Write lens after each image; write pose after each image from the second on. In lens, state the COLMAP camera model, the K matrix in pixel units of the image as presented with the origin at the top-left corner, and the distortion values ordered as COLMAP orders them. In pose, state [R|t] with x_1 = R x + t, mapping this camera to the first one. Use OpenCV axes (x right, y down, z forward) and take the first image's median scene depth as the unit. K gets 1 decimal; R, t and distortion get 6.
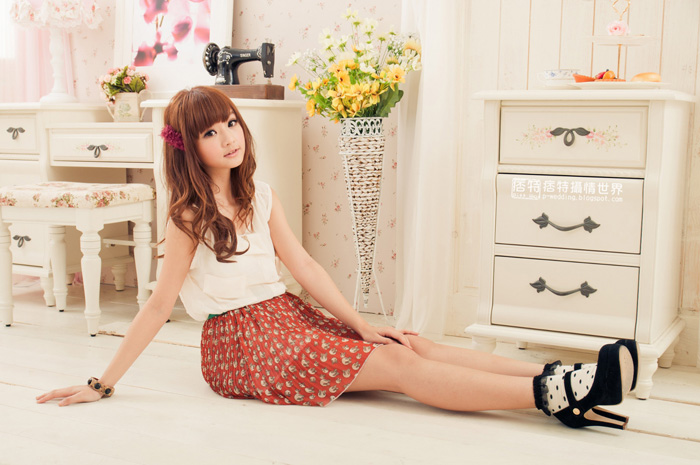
lens RADIAL K [[914.2, 0, 349.8], [0, 914.2, 231.9], [0, 0, 1]] dist [-0.061861, 0.000000]
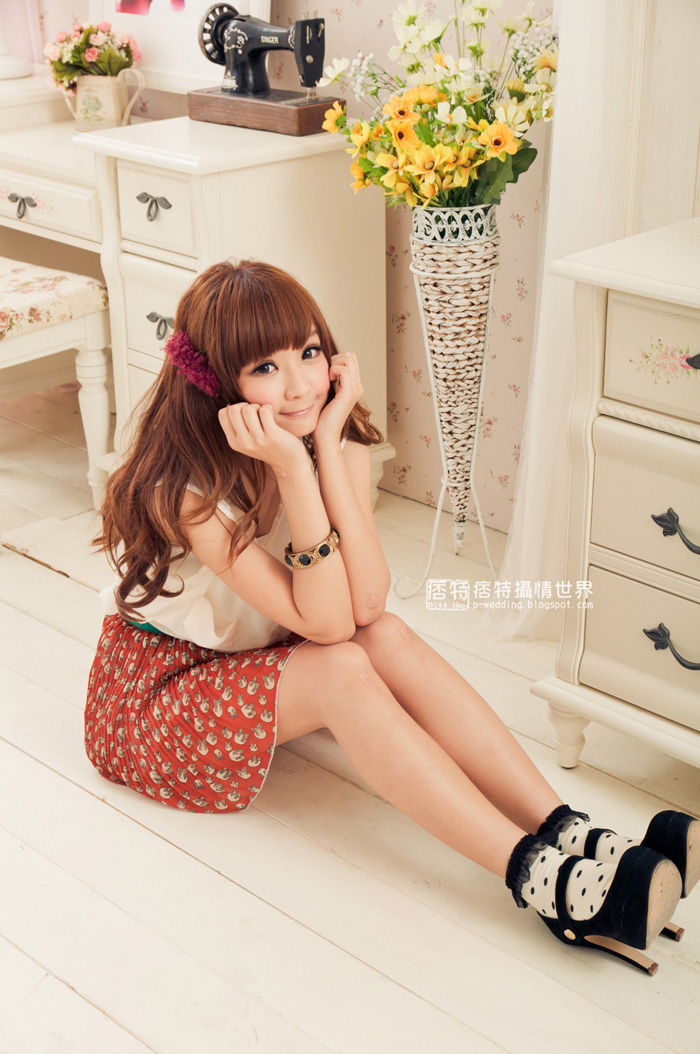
lens RADIAL K [[1730.2, 0, 354.8], [0, 1730.2, 526.5], [0, 0, 1]] dist [-0.014837, 0.000000]
pose [[0.956930, 0.101466, -0.272010, 0.227735], [-0.023784, 0.961187, 0.274870, -0.201448], [0.289343, -0.256562, 0.922202, 0.042988]]
